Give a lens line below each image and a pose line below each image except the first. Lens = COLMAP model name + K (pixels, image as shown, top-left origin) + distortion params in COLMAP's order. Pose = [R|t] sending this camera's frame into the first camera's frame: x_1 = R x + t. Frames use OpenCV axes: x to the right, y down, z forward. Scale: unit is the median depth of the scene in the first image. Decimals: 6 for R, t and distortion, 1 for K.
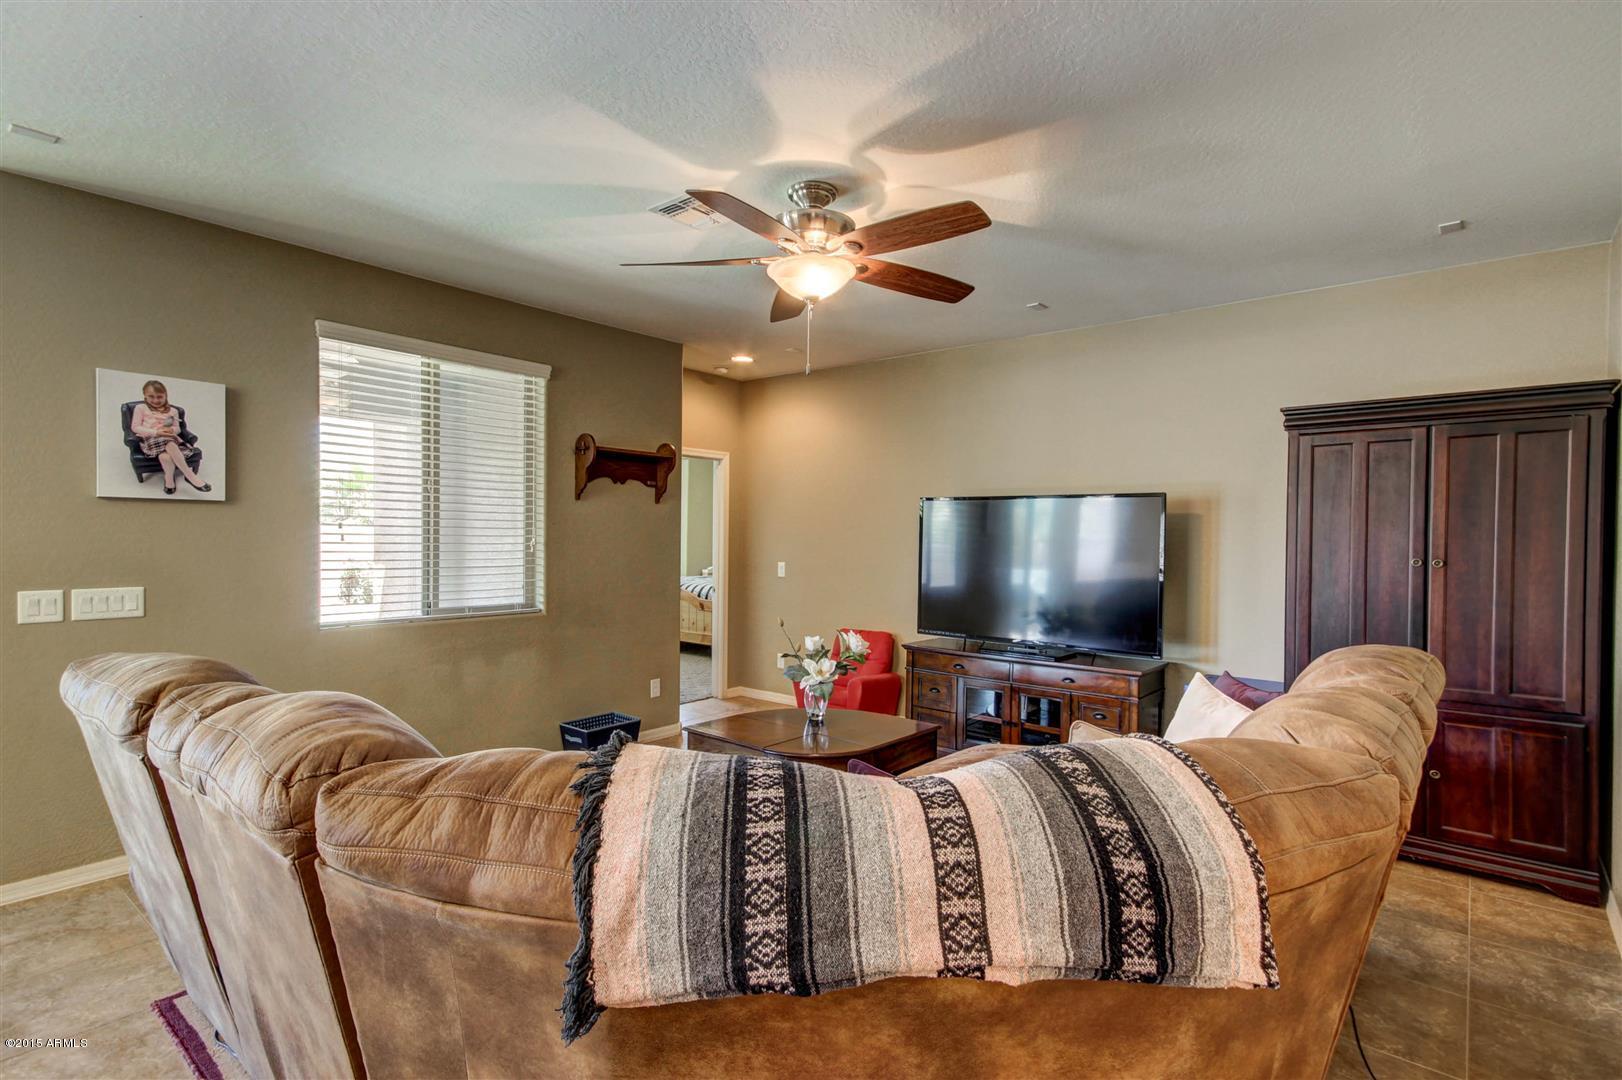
lens RADIAL K [[807.6, 0, 819.2], [0, 807.6, 548.1], [0, 0, 1]] dist [0.038661, 0.001786]
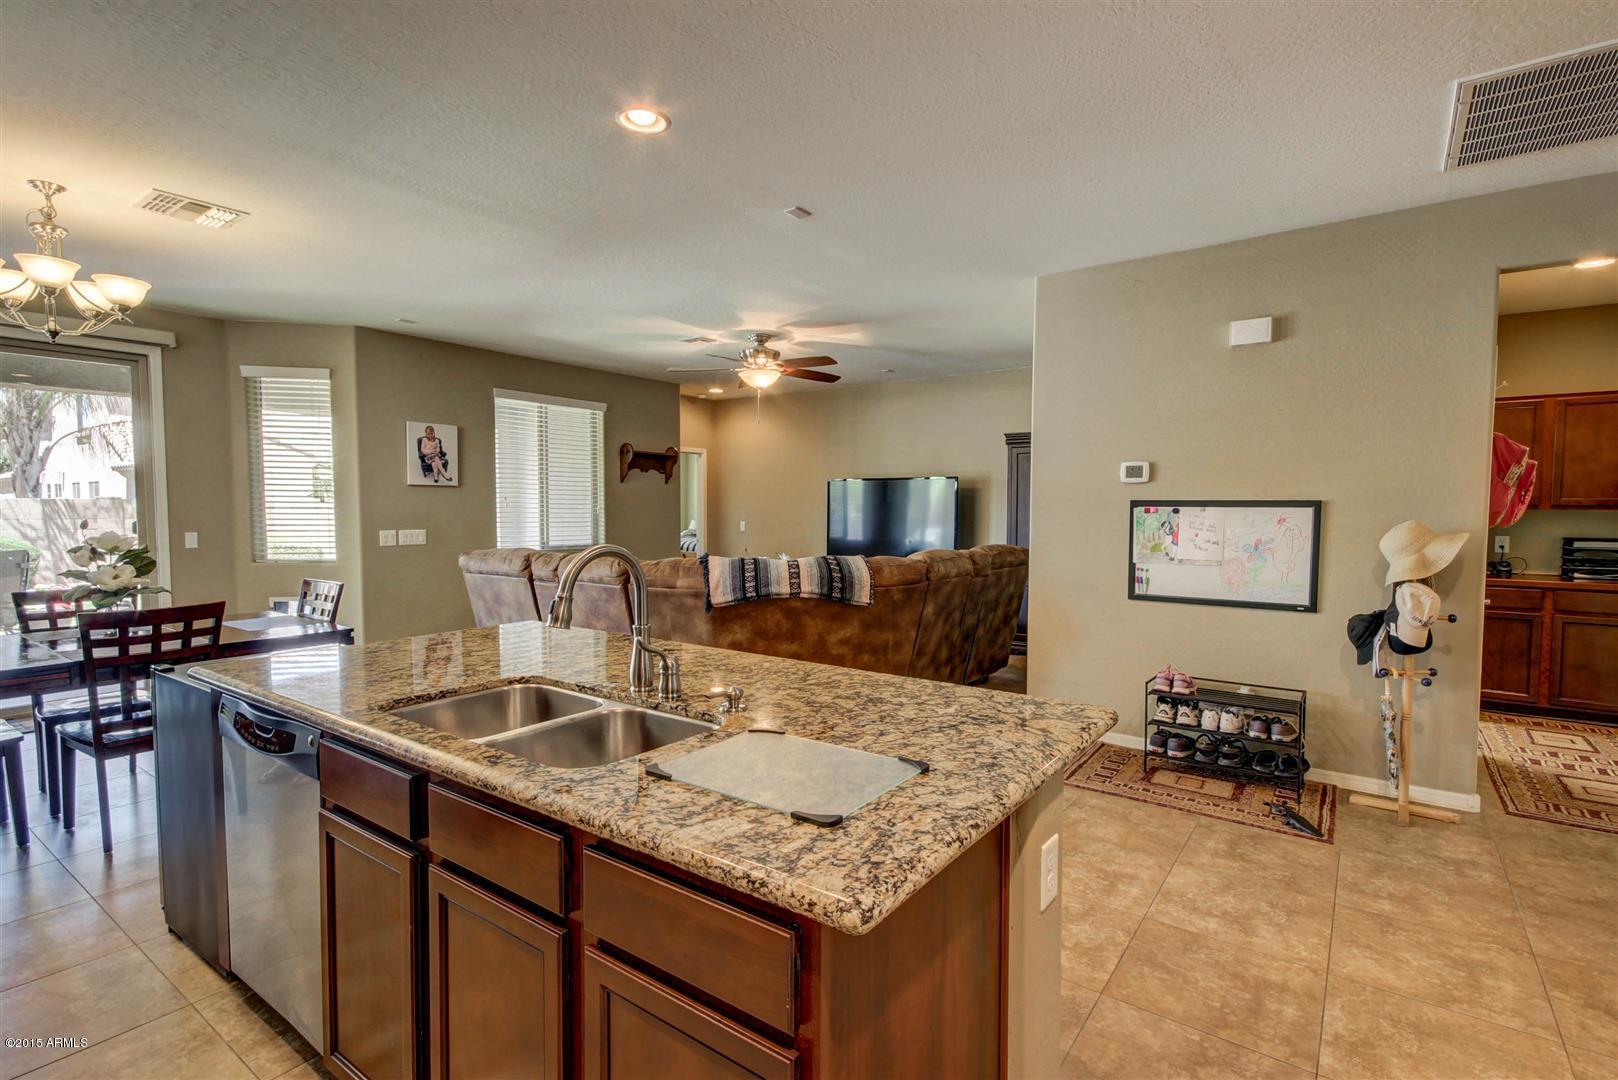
lens RADIAL K [[789.7, 0, 811.4], [0, 789.7, 548.1], [0, 0, 1]] dist [0.006875, 0.000784]
pose [[0.998709, -0.011622, 0.049450, 0.015134], [0.009922, 0.999356, 0.034476, 0.032325], [-0.049819, -0.033941, 0.998181, -0.881966]]
